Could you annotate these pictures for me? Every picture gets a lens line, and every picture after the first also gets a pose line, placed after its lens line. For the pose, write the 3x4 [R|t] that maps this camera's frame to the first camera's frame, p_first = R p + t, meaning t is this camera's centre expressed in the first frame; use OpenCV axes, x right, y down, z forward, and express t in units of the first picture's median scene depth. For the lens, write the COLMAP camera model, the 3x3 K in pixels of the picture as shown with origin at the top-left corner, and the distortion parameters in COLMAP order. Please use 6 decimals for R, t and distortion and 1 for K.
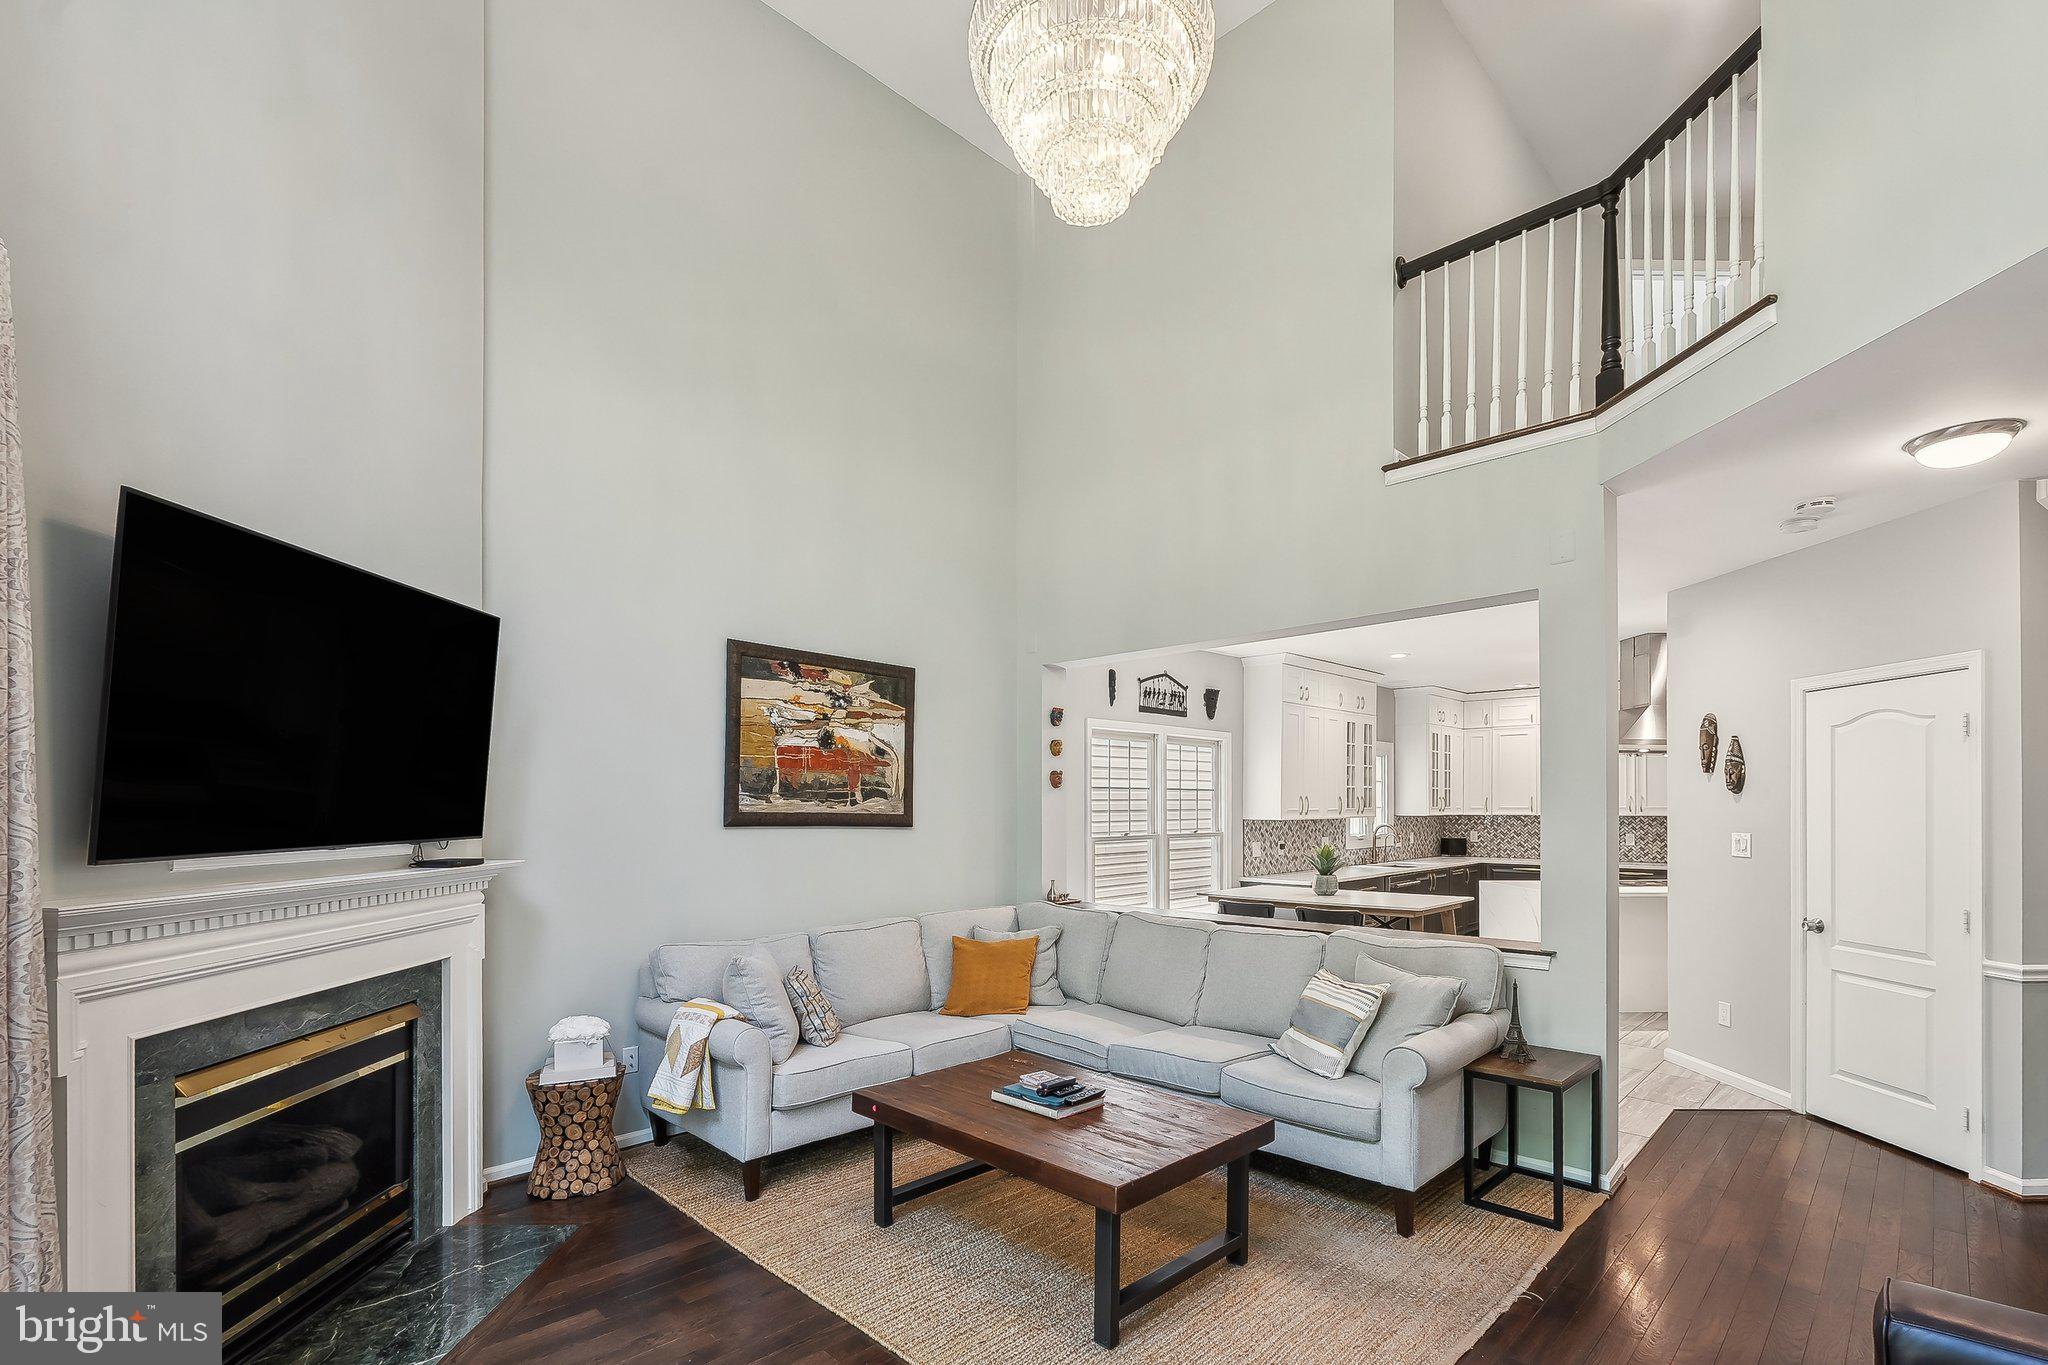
lens RADIAL K [[893.6, 0, 1040.6], [0, 893.6, 812.6], [0, 0, 1]] dist [-0.006849, 0.000622]
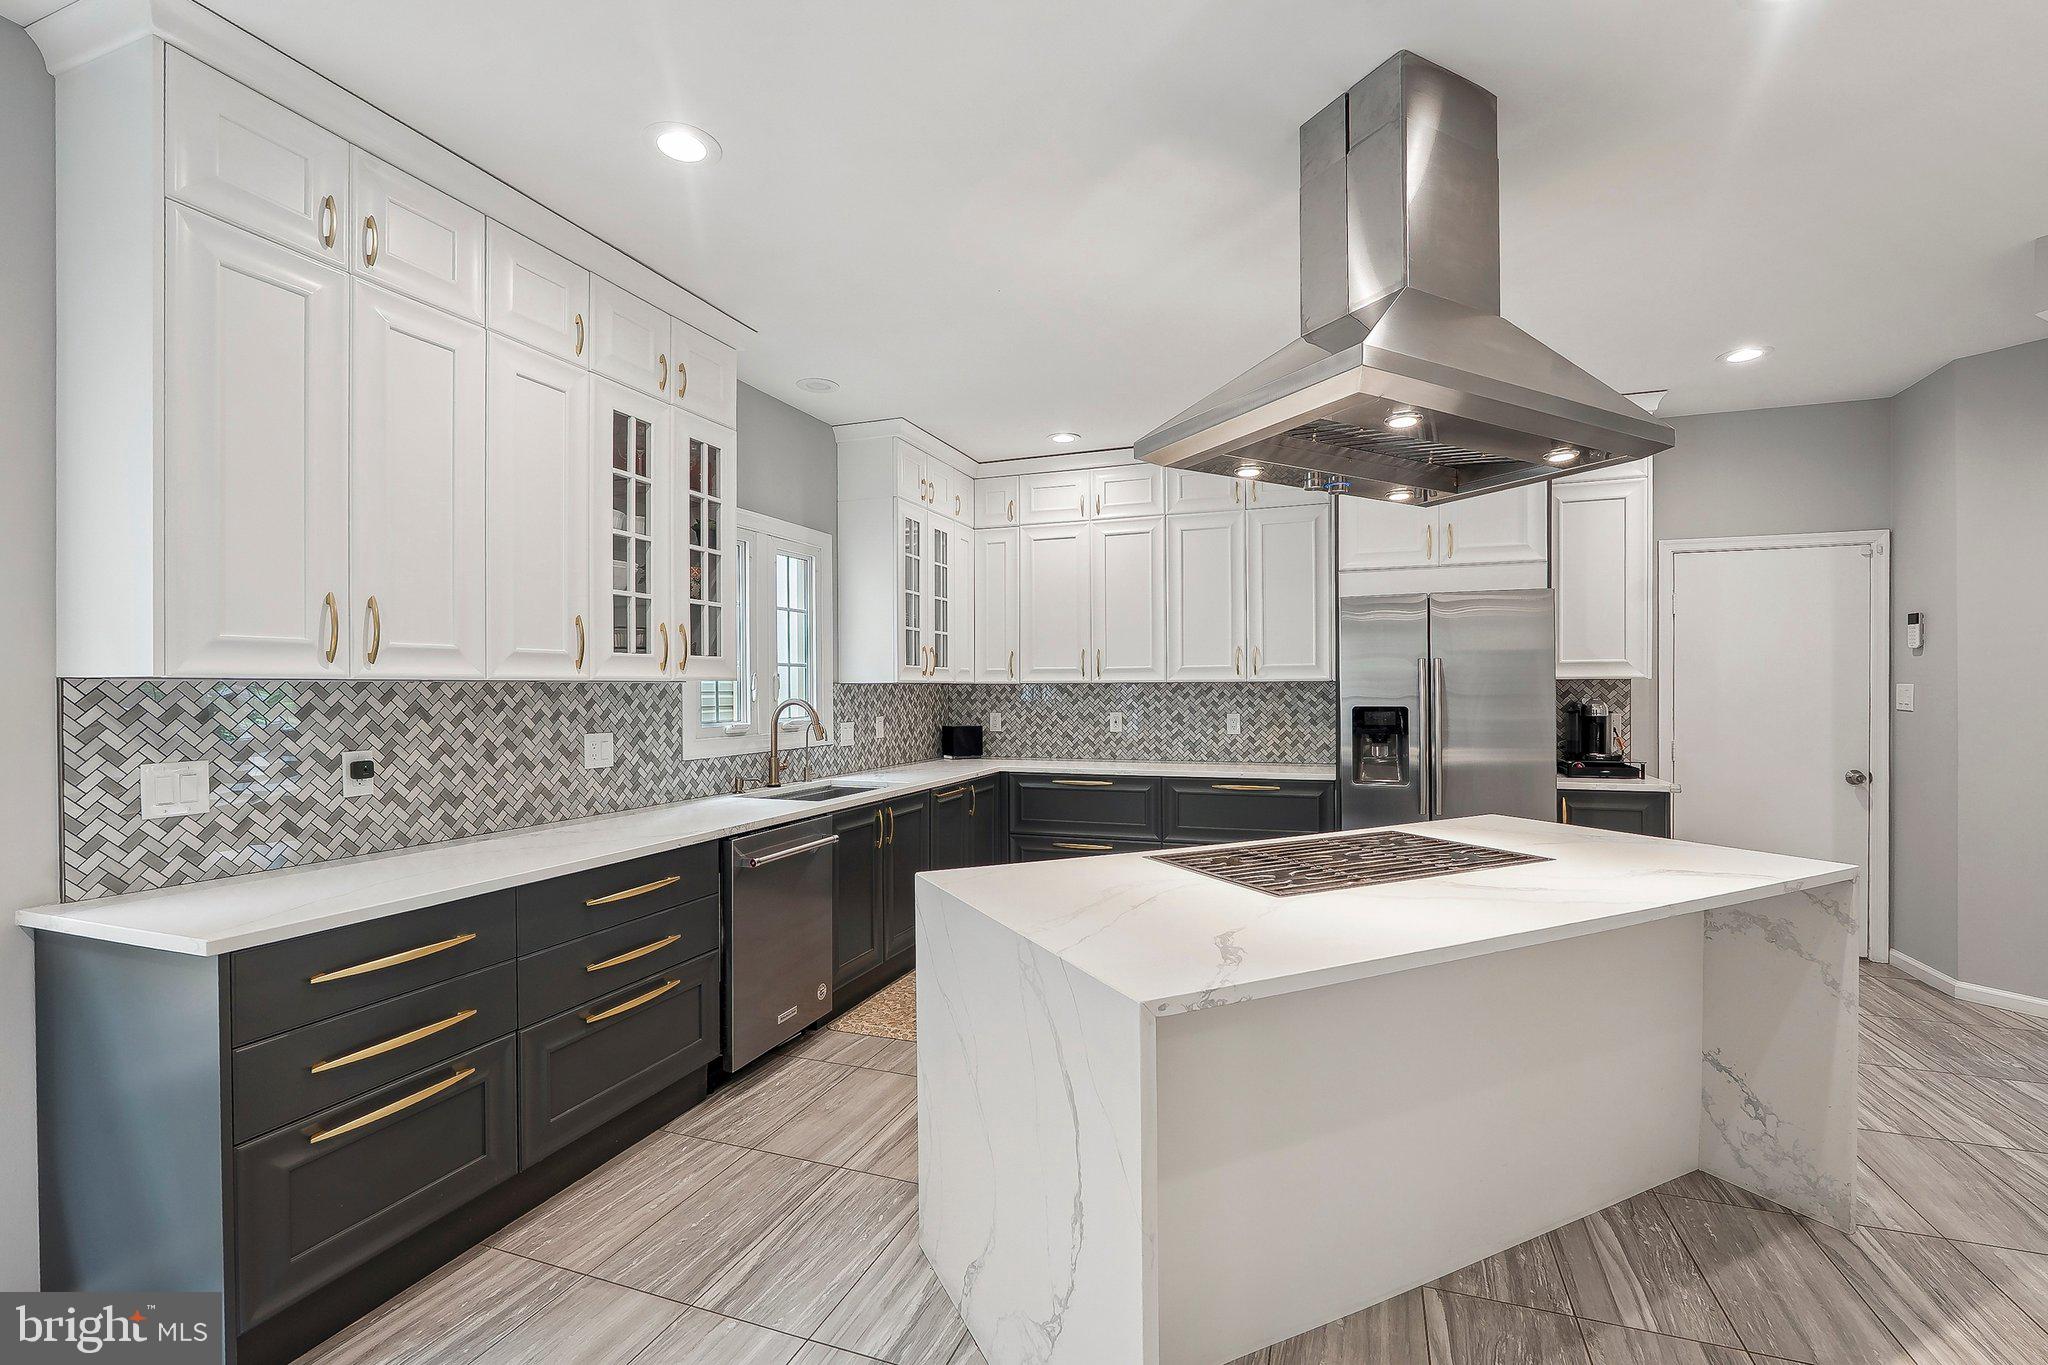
lens RADIAL K [[893.6, 0, 1039.8], [0, 893.6, 691.1], [0, 0, 1]] dist [-0.006849, 0.000622]
pose [[0.904759, -0.002167, 0.425917, 0.604463], [0.004879, 0.999974, -0.005275, 0.022904], [-0.425895, 0.006851, 0.904747, 1.061189]]
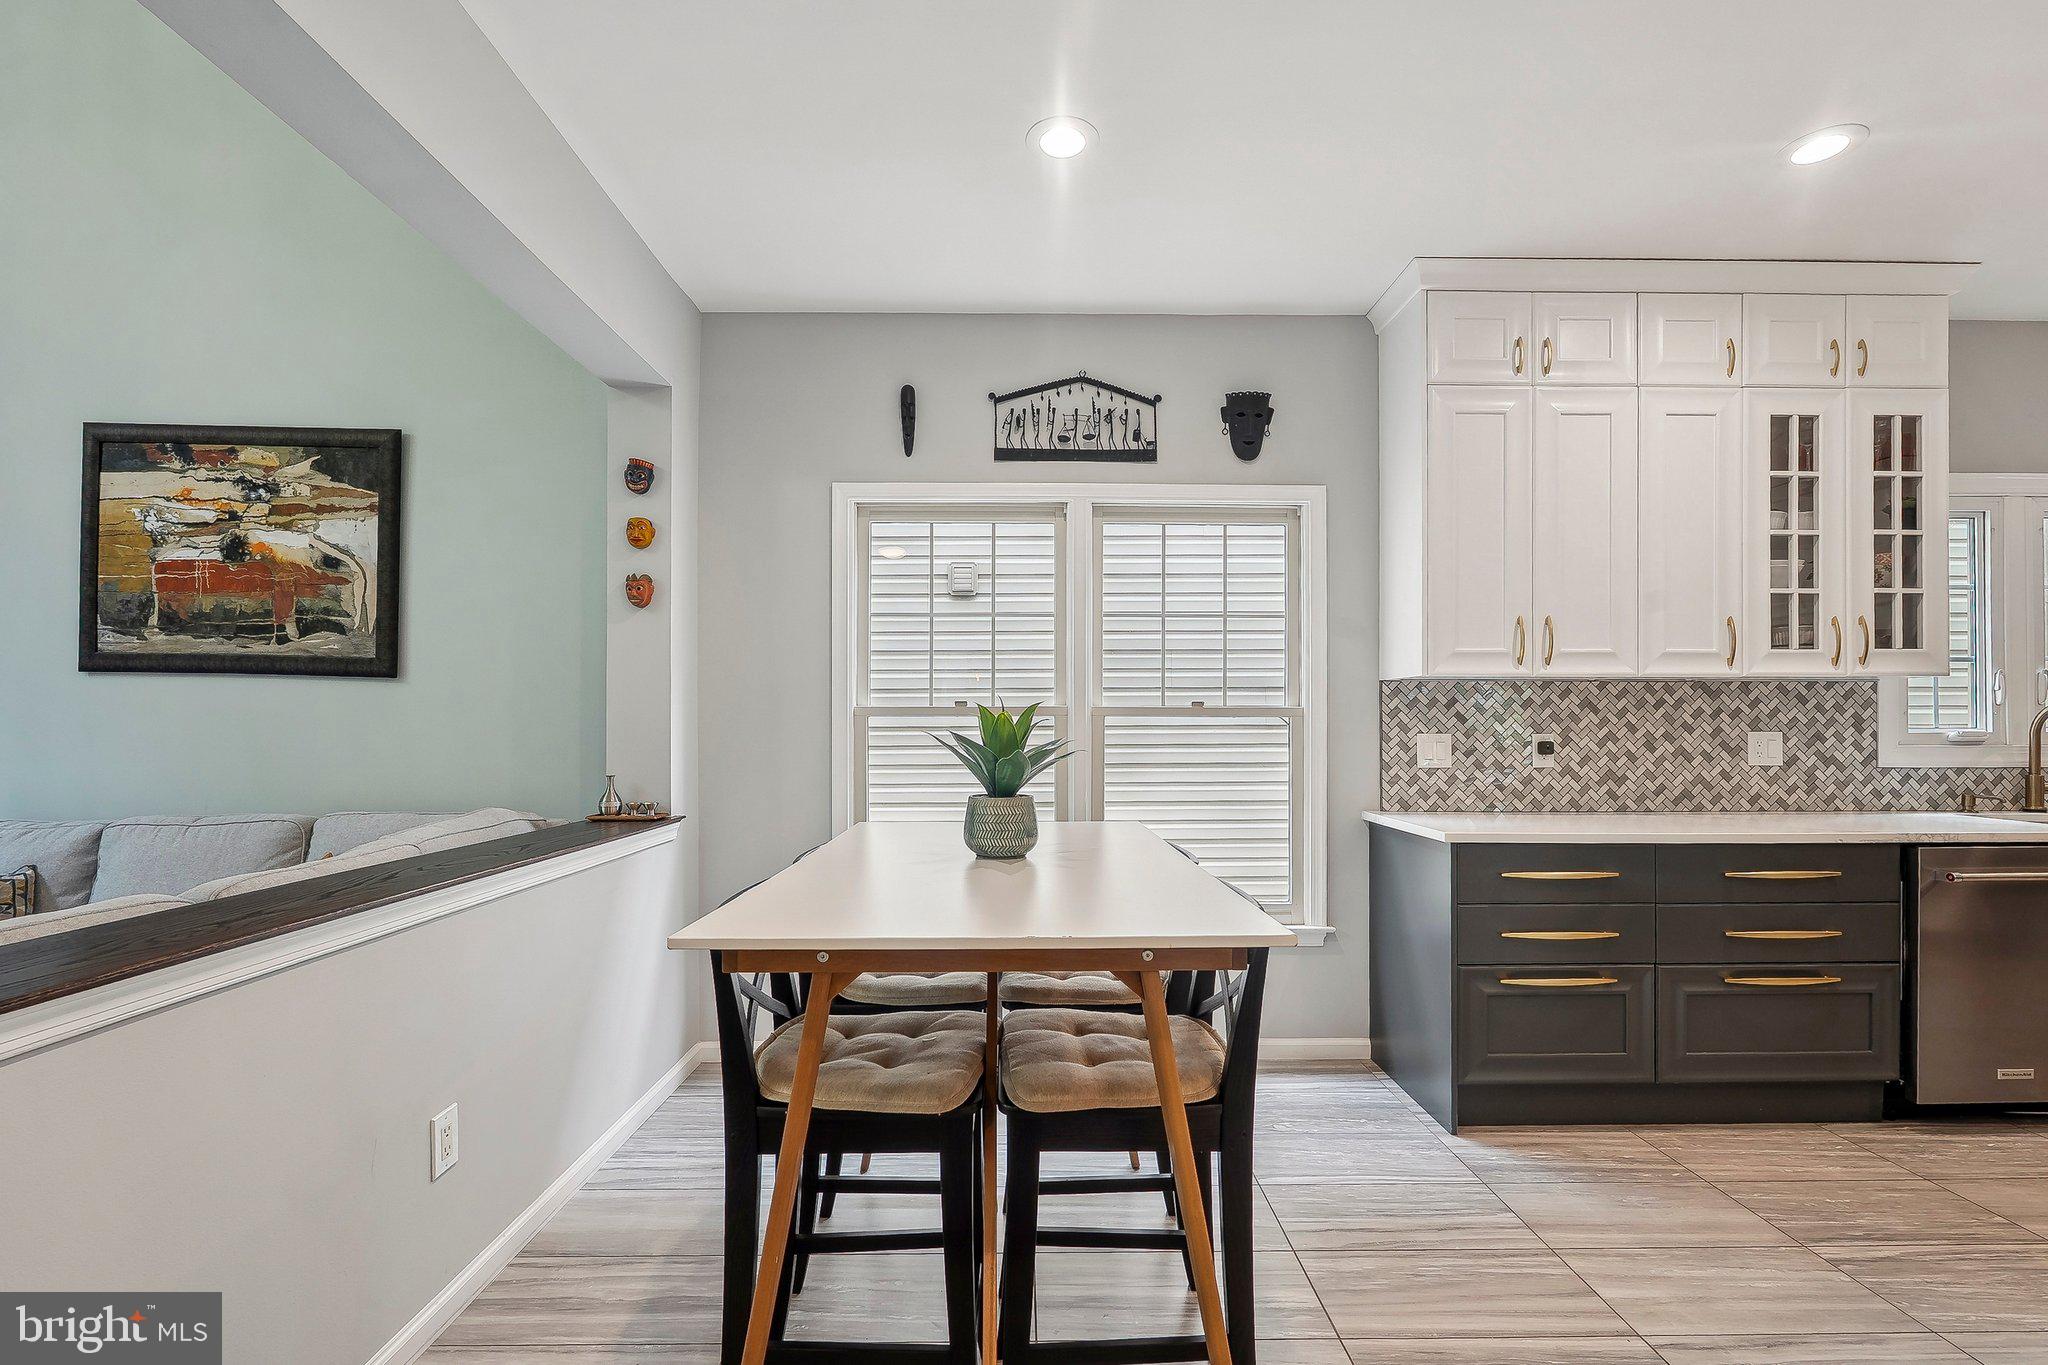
lens RADIAL K [[893.6, 0, 1022.7], [0, 893.6, 716.0], [0, 0, 1]] dist [-0.006849, 0.000622]
pose [[0.713429, 0.000789, -0.700727, 0.664858], [-0.007142, 0.999956, -0.006146, 0.046983], [0.700691, 0.009389, 0.713403, 0.916106]]
